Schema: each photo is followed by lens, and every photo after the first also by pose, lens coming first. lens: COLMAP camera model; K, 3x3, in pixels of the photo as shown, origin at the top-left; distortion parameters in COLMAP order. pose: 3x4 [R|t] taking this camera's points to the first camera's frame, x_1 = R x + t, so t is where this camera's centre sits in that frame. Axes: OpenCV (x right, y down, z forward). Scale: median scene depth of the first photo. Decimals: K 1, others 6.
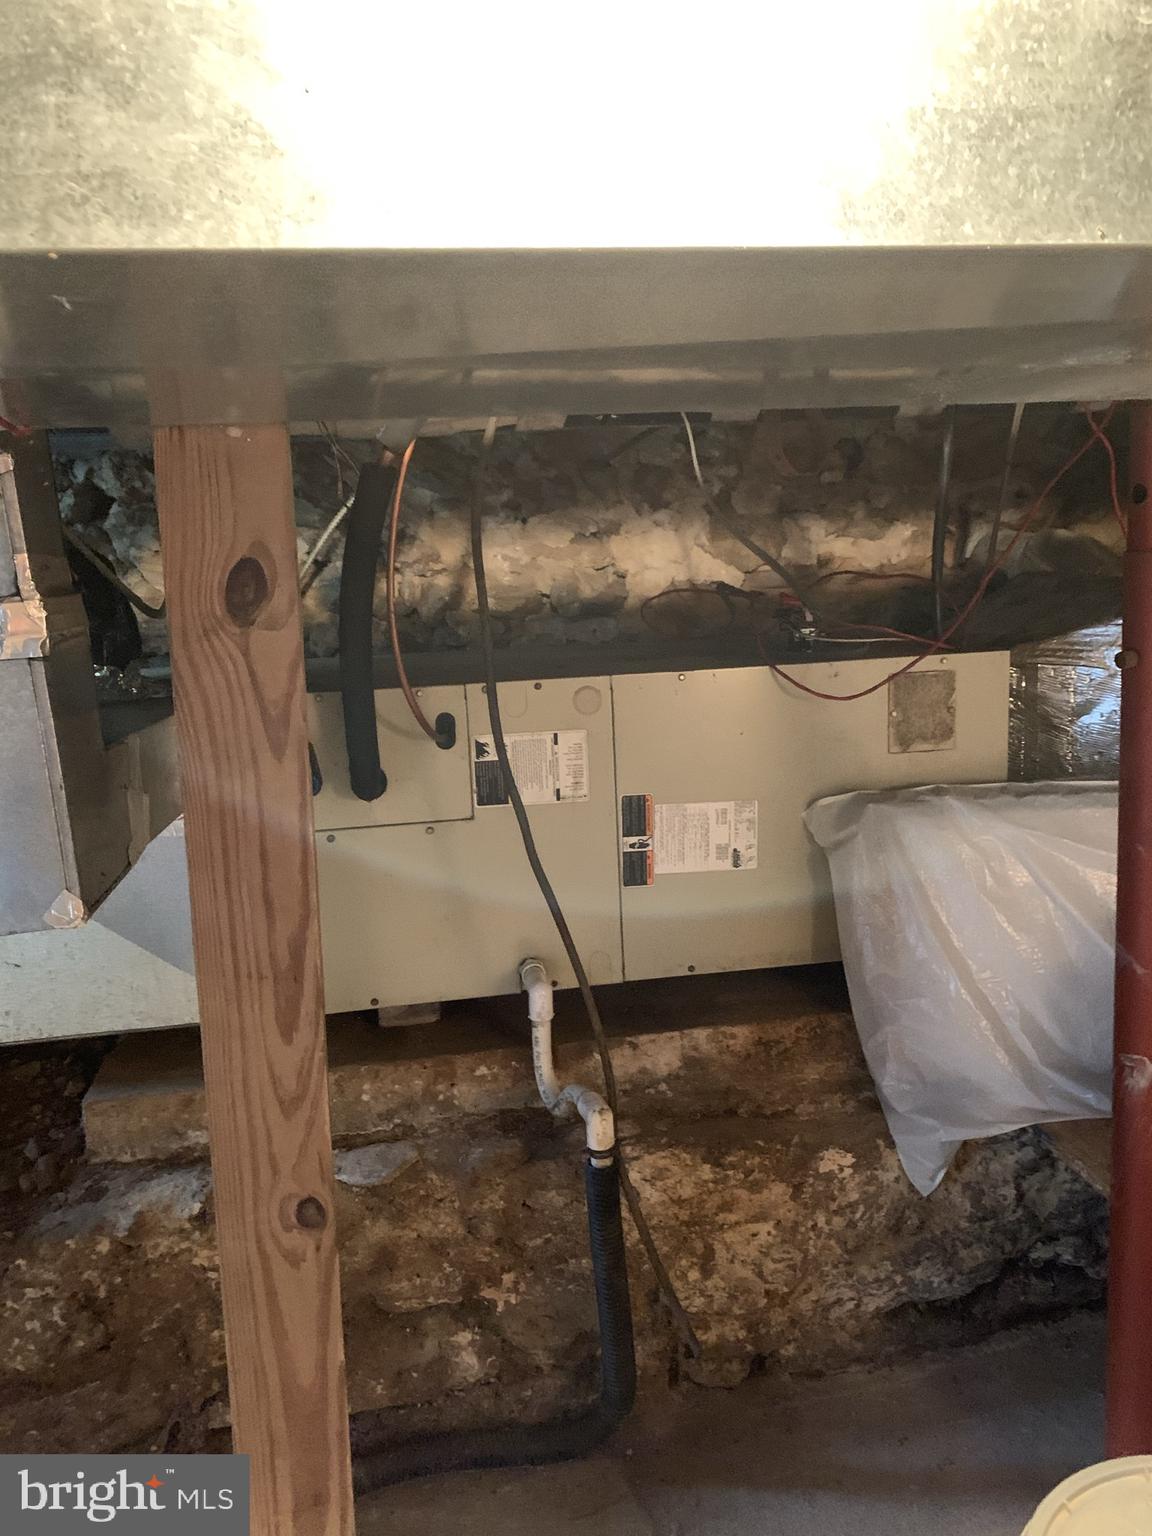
lens RADIAL K [[1186.9, 0, 589.4], [0, 1186.9, 761.9], [0, 0, 1]] dist [0.021155, -0.029642]
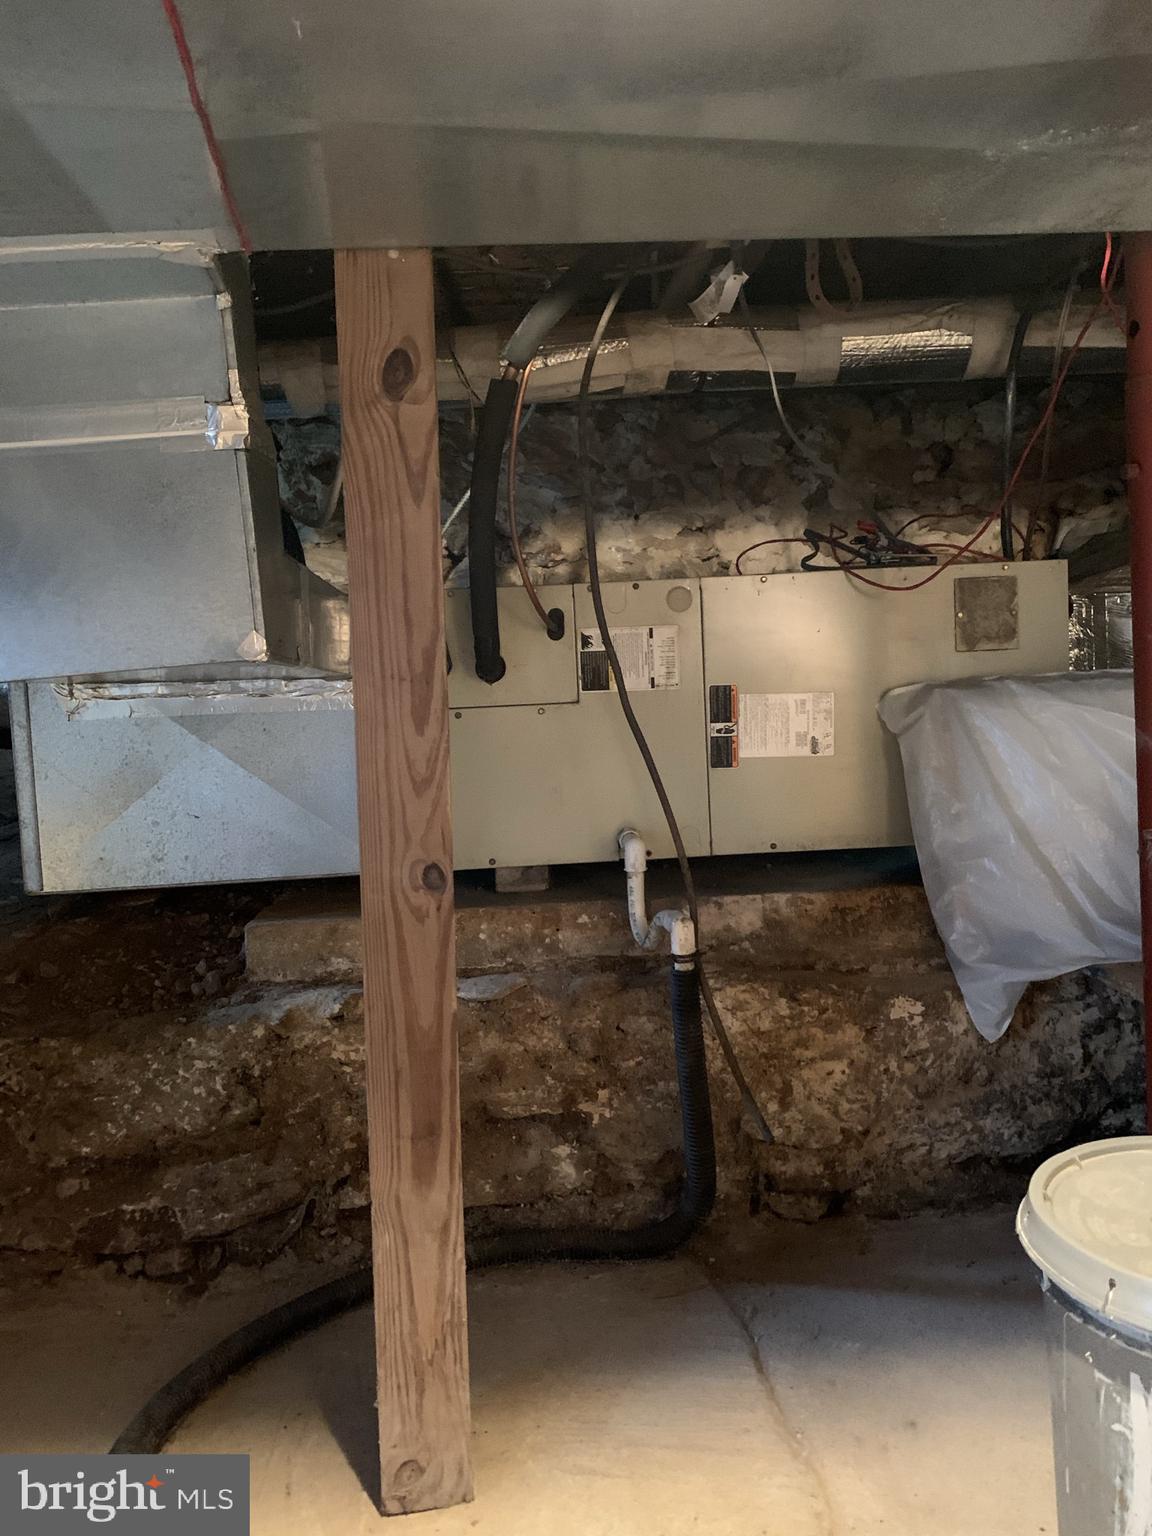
lens RADIAL K [[1186.9, 0, 573.7], [0, 1186.9, 767.0], [0, 0, 1]] dist [0.021155, -0.029642]
pose [[0.992725, 0.004299, -0.120325, 0.036064], [-0.015665, 0.995480, -0.093675, 0.224886], [0.119378, 0.094878, 0.988305, -0.132180]]
